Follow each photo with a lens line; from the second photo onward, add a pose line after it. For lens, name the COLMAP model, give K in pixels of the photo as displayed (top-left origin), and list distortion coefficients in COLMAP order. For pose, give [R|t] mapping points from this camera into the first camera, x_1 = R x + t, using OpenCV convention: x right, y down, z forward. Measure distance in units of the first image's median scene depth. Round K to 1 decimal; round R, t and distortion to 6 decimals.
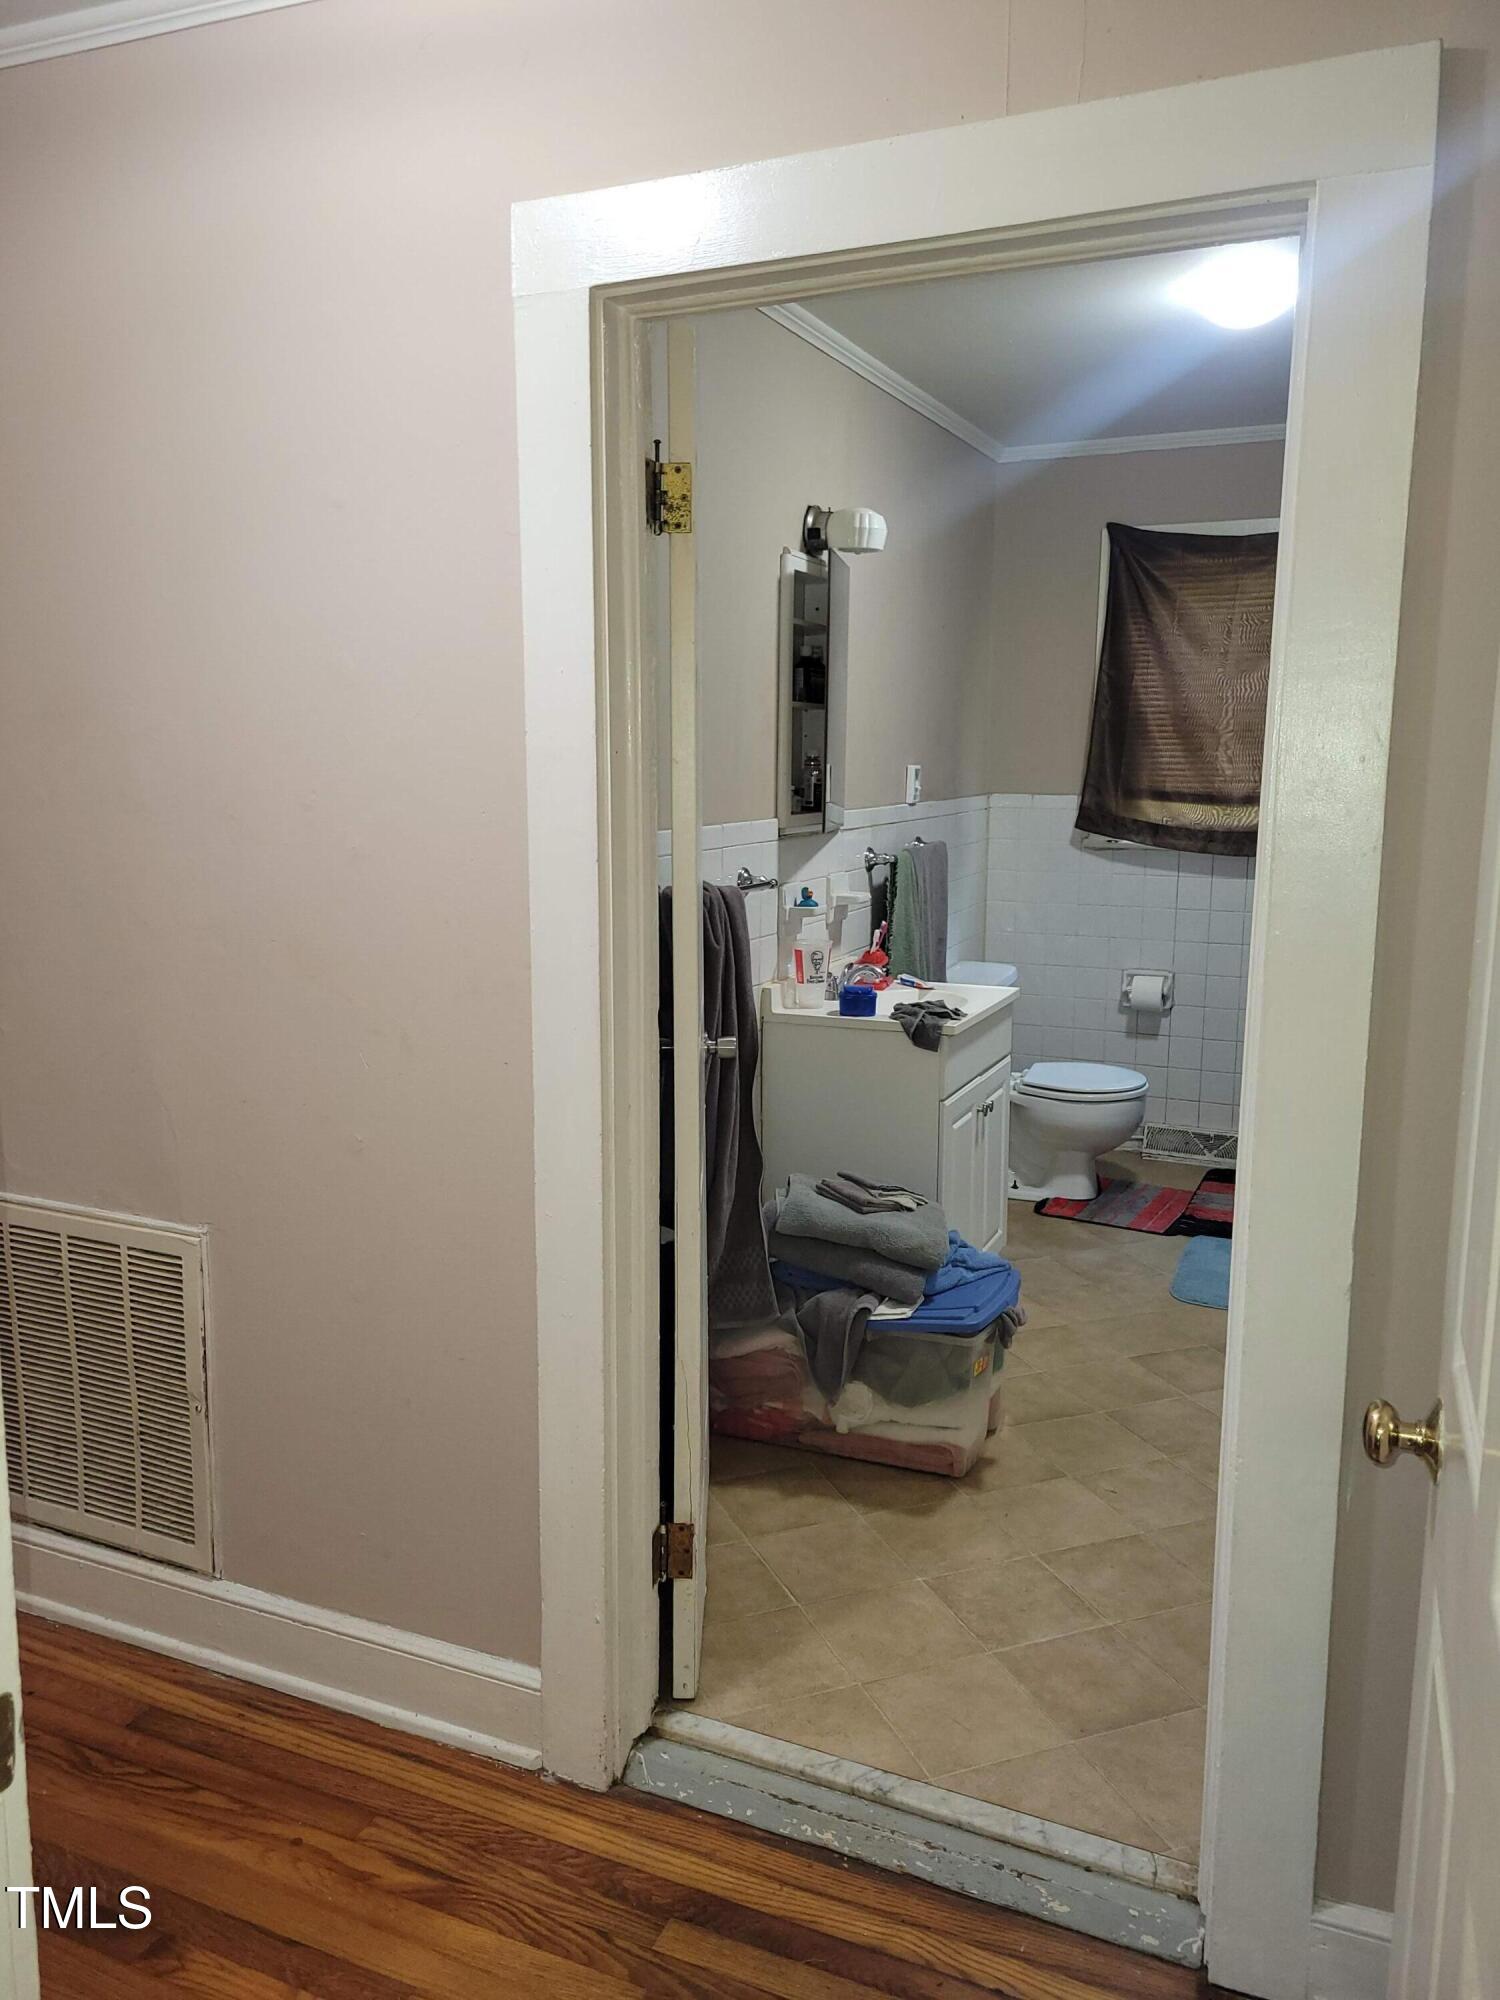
lens RADIAL K [[1478.7, 0, 750.0], [0, 1478.7, 1000.0], [0, 0, 1]] dist [0.066489, -0.005667]
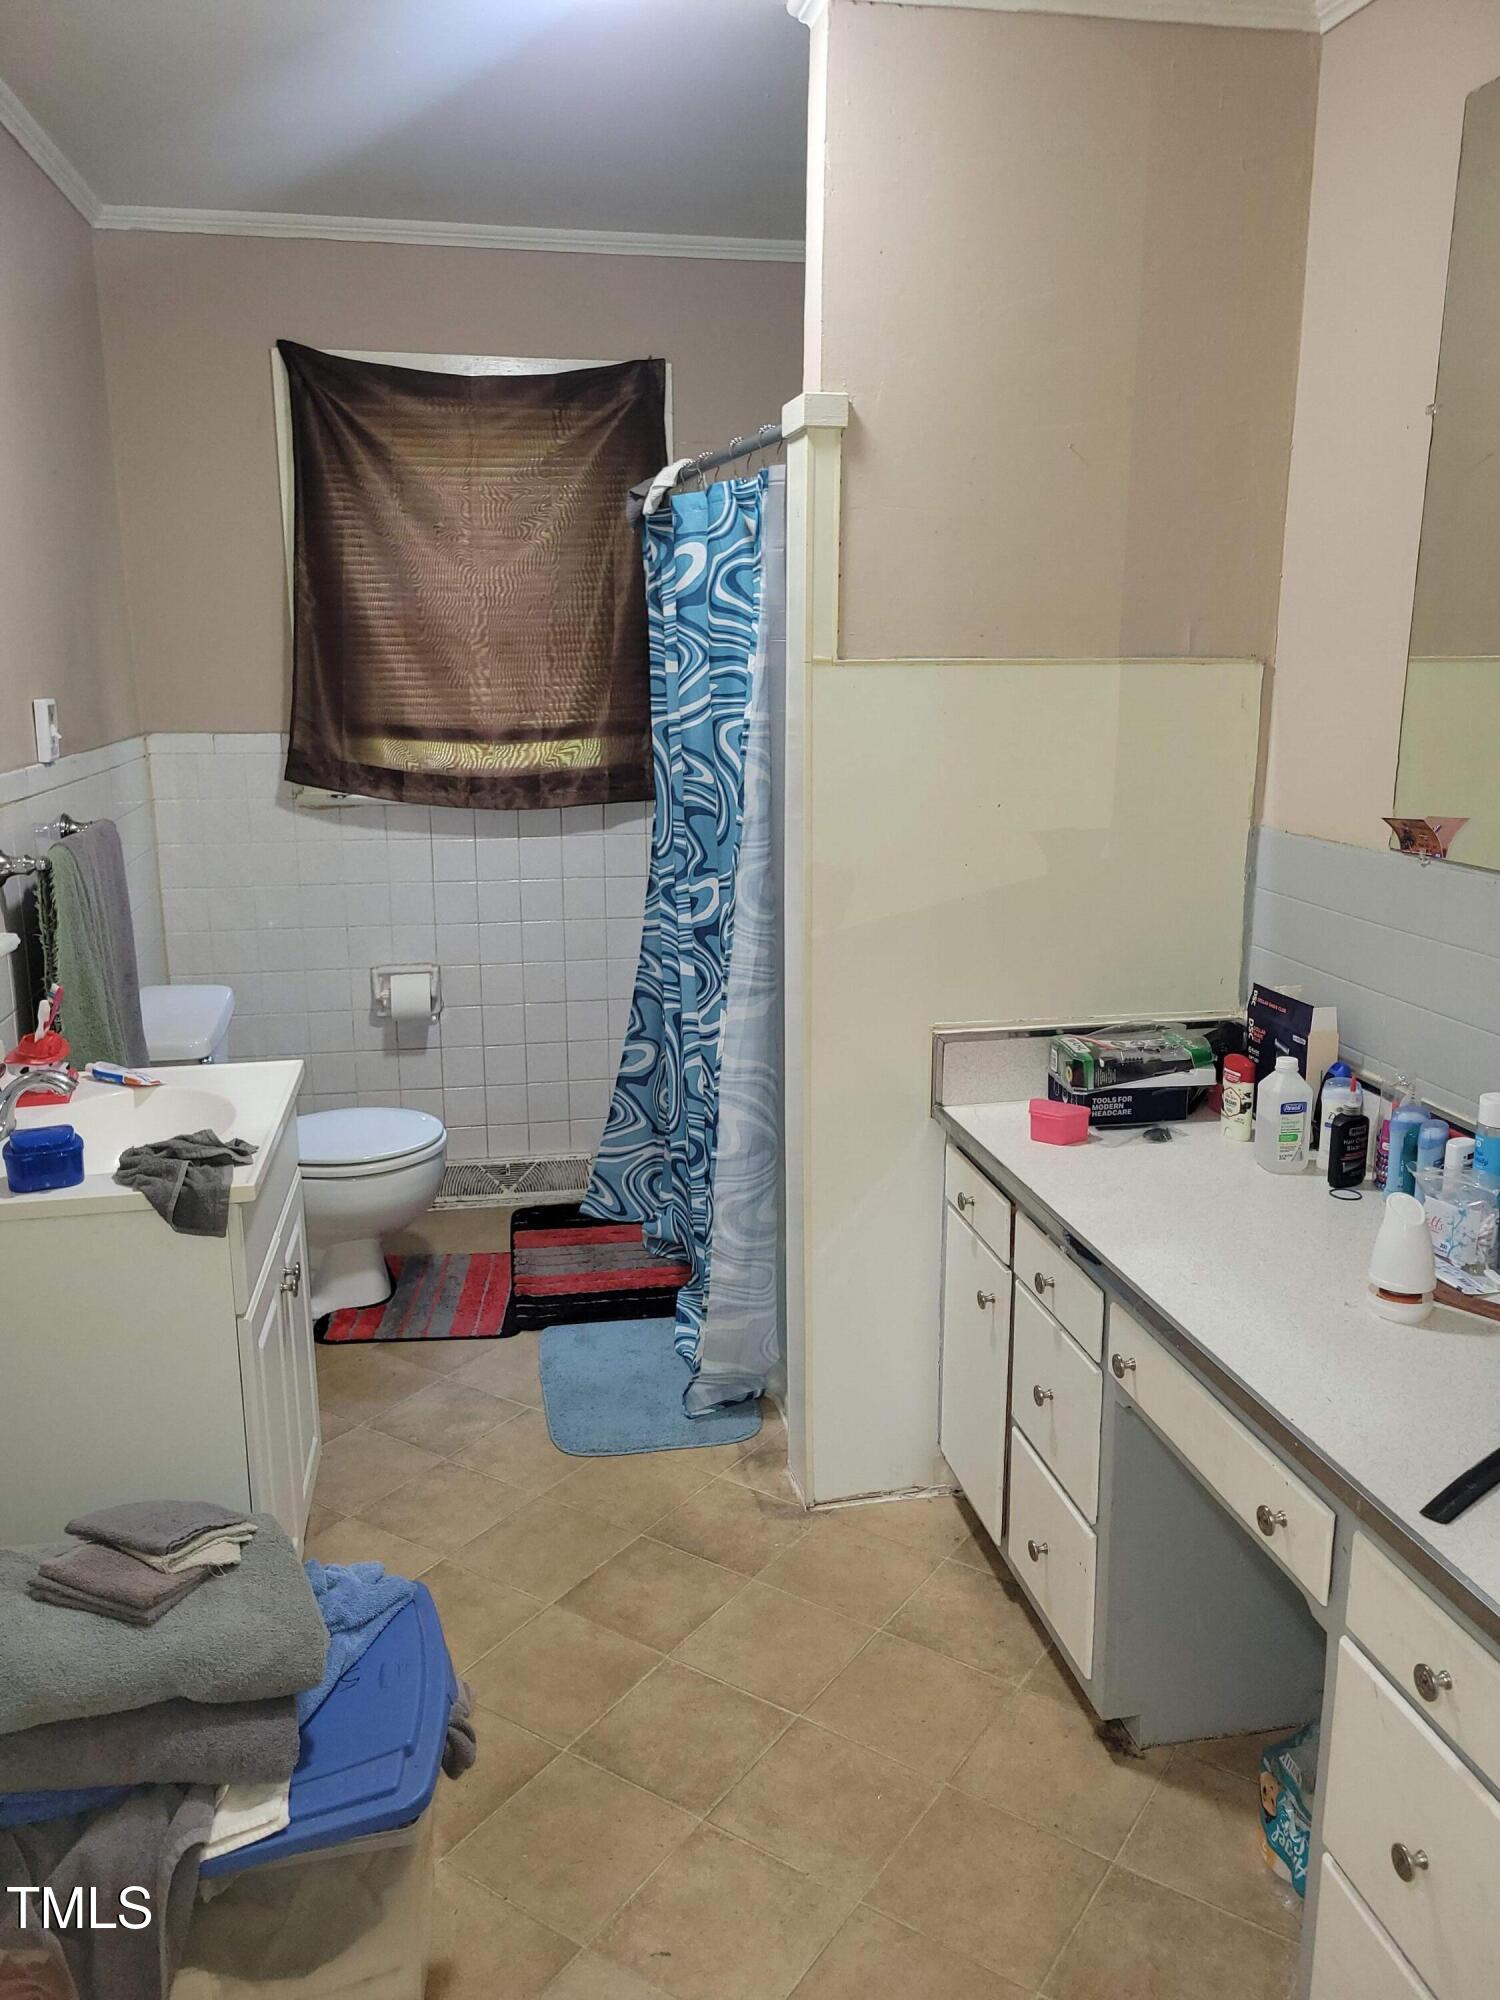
lens RADIAL K [[1523.9, 0, 750.0], [0, 1523.9, 1000.0], [0, 0, 1]] dist [0.044865, -0.007570]
pose [[0.832466, -0.131436, 0.538261, -0.004412], [0.102057, 0.991209, 0.084200, -0.054483], [-0.544596, -0.015161, 0.838562, 0.282482]]
